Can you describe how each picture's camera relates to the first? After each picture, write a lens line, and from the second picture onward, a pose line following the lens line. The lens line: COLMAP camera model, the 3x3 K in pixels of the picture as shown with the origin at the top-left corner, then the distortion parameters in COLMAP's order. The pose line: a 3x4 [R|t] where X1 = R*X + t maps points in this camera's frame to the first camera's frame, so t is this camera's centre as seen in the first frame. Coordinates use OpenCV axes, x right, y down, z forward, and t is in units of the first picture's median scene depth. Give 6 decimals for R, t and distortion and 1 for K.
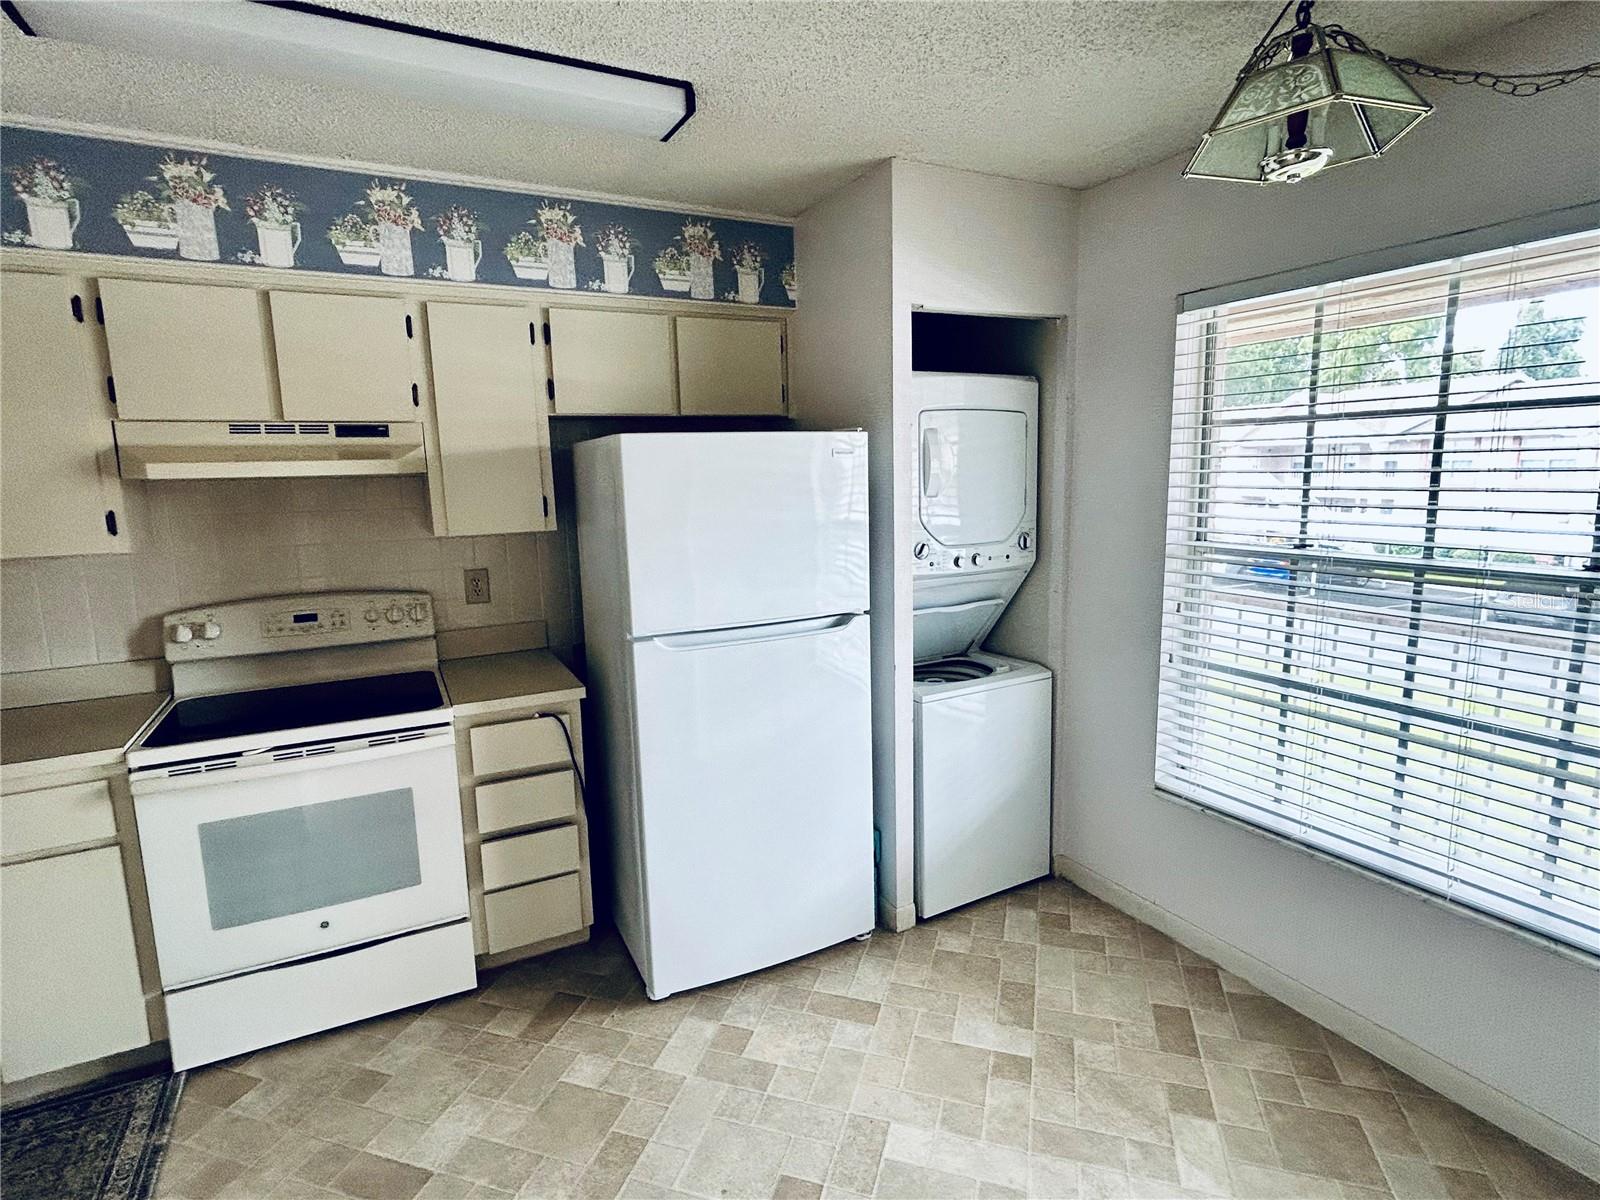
lens RADIAL K [[826.4, 0, 794.1], [0, 826.4, 596.9], [0, 0, 1]] dist [-0.010558, 0.008682]
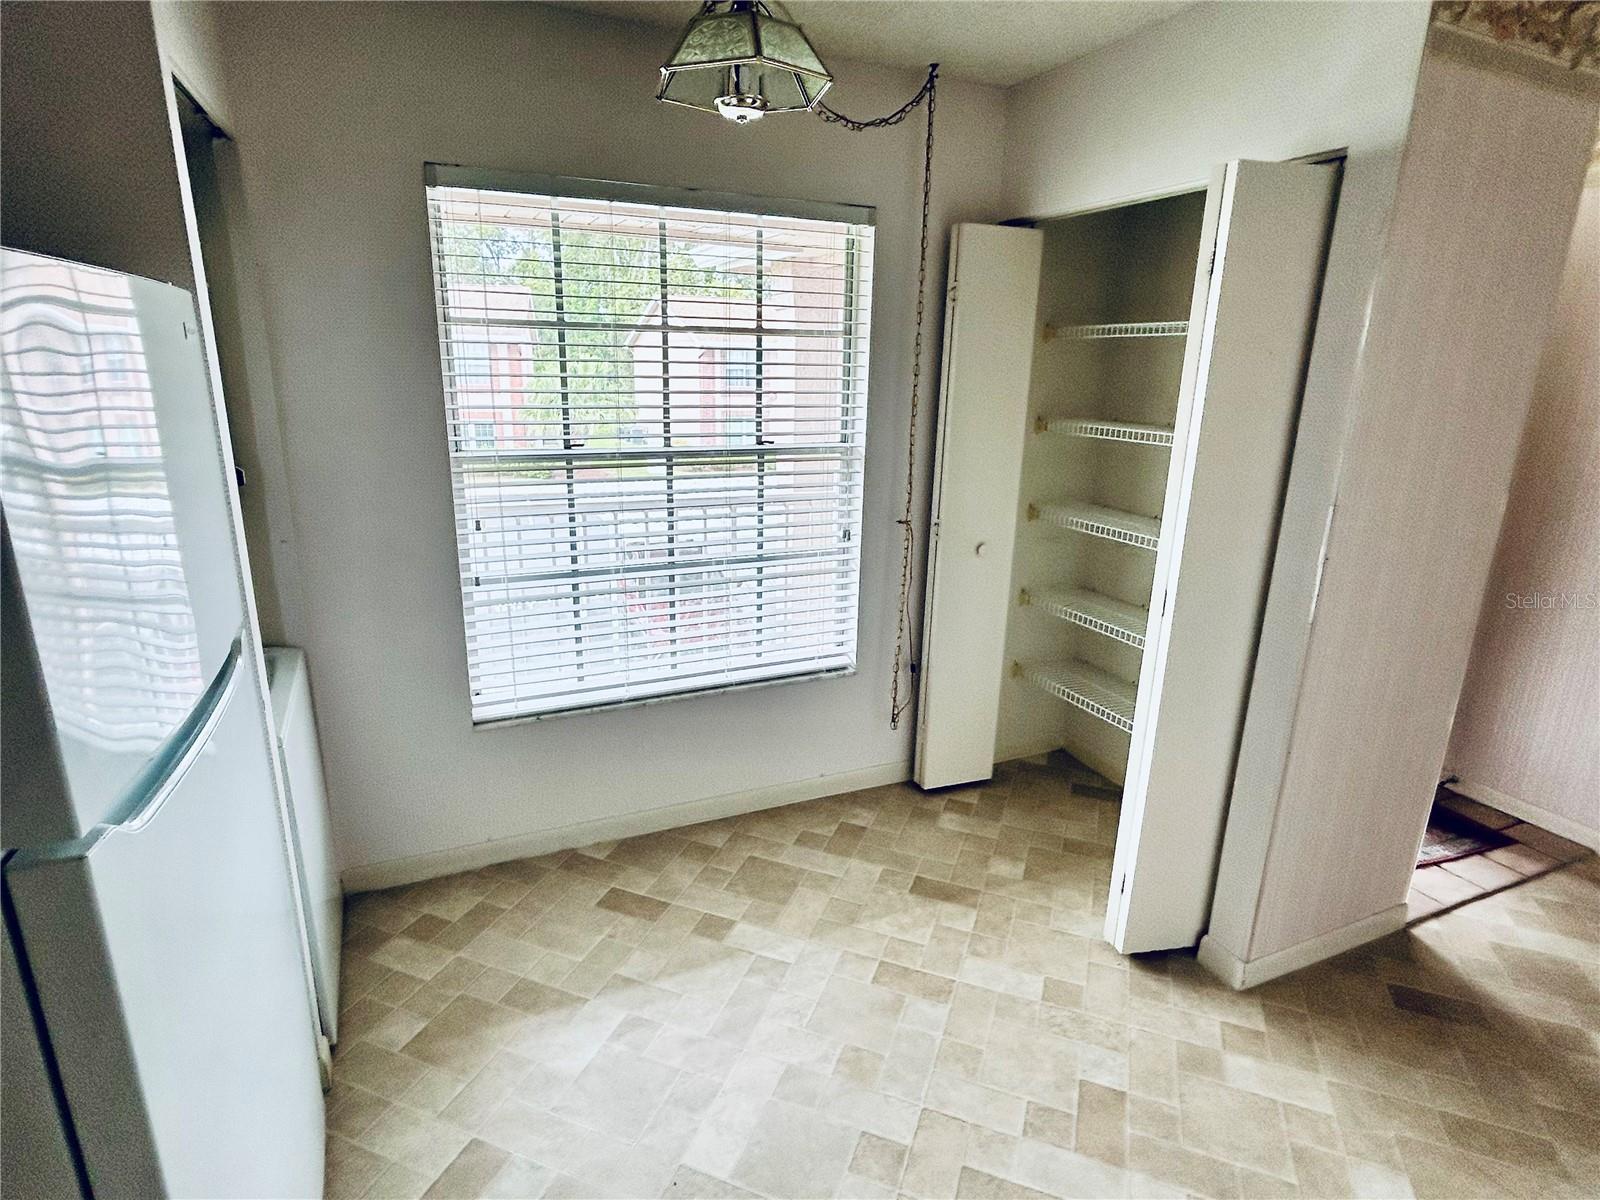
lens RADIAL K [[850.2, 0, 796.6], [0, 850.2, 592.8], [0, 0, 1]] dist [0.002084, 0.001385]
pose [[0.062870, -0.239906, 0.968758, -0.466935], [0.139584, 0.963252, 0.229484, -0.085870], [-0.988212, 0.120795, 0.094046, 0.588477]]
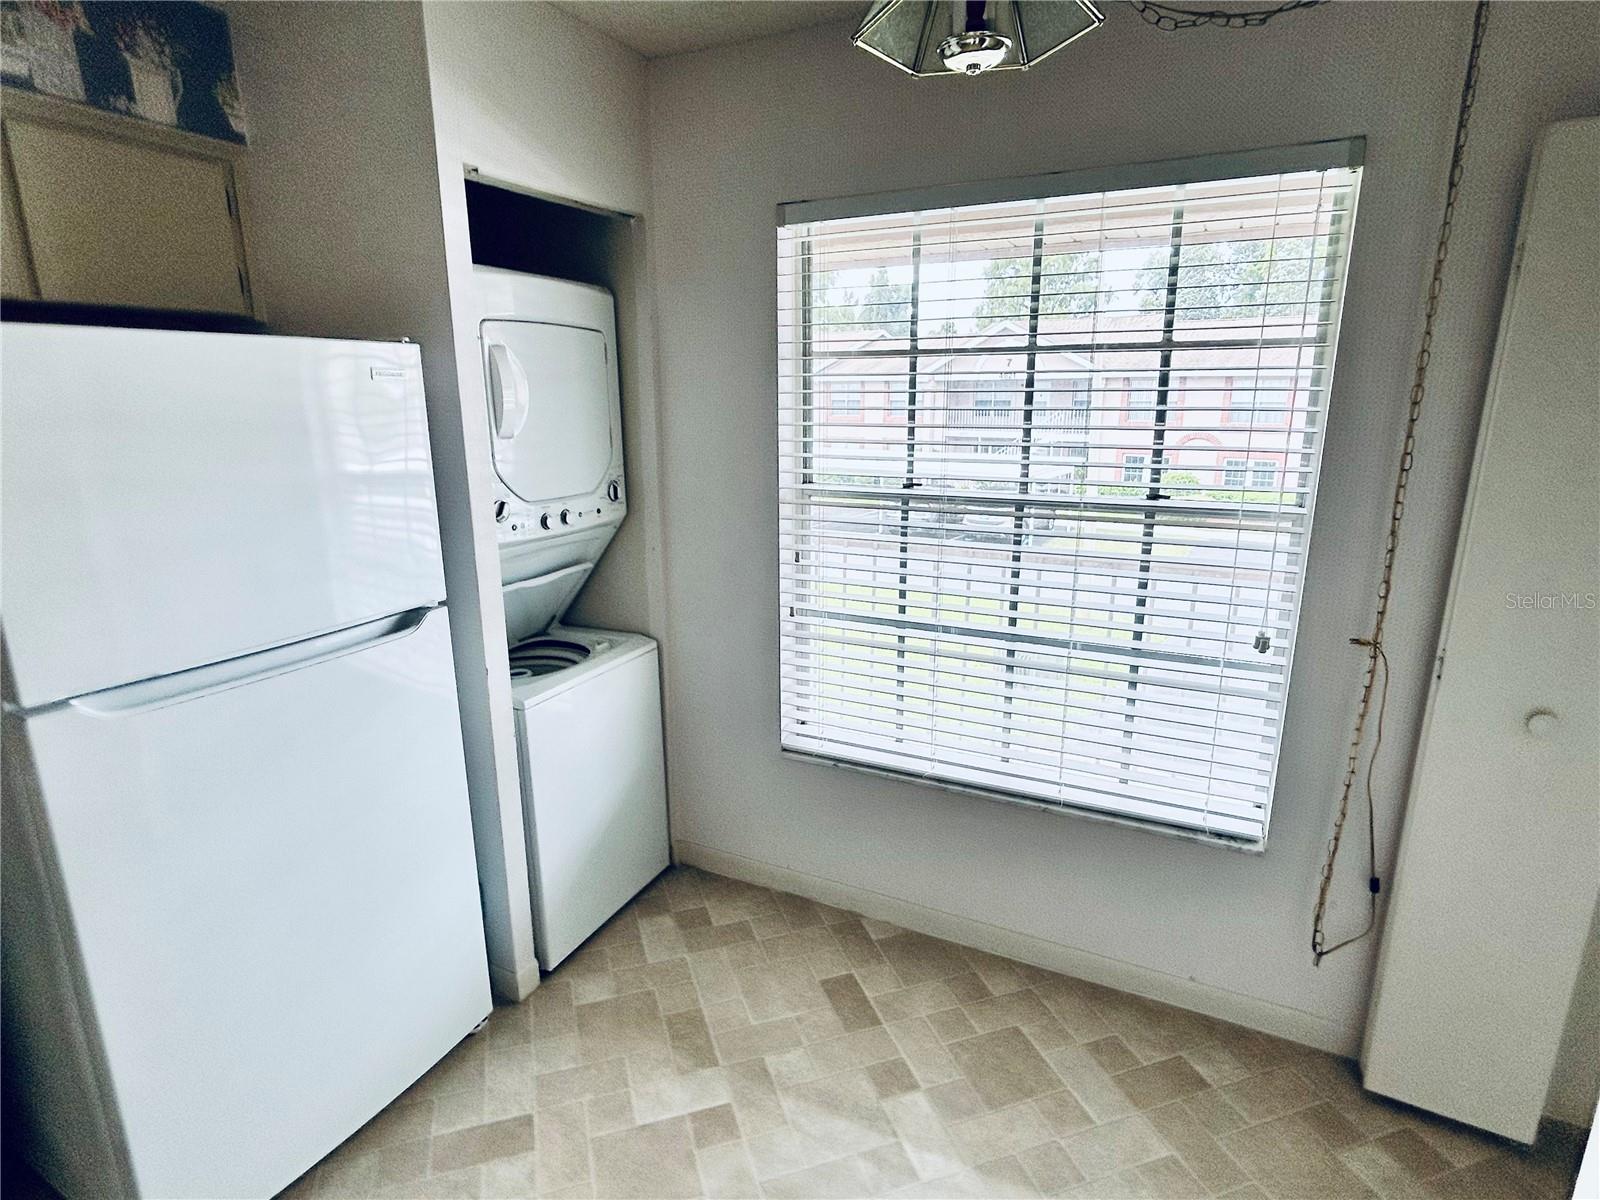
lens RADIAL K [[850.2, 0, 794.9], [0, 850.2, 598.3], [0, 0, 1]] dist [0.002084, 0.001385]
pose [[0.813325, -0.119197, 0.569469, -0.086113], [0.077652, 0.992271, 0.096790, -0.034633], [-0.576604, -0.034501, 0.816295, 0.231580]]
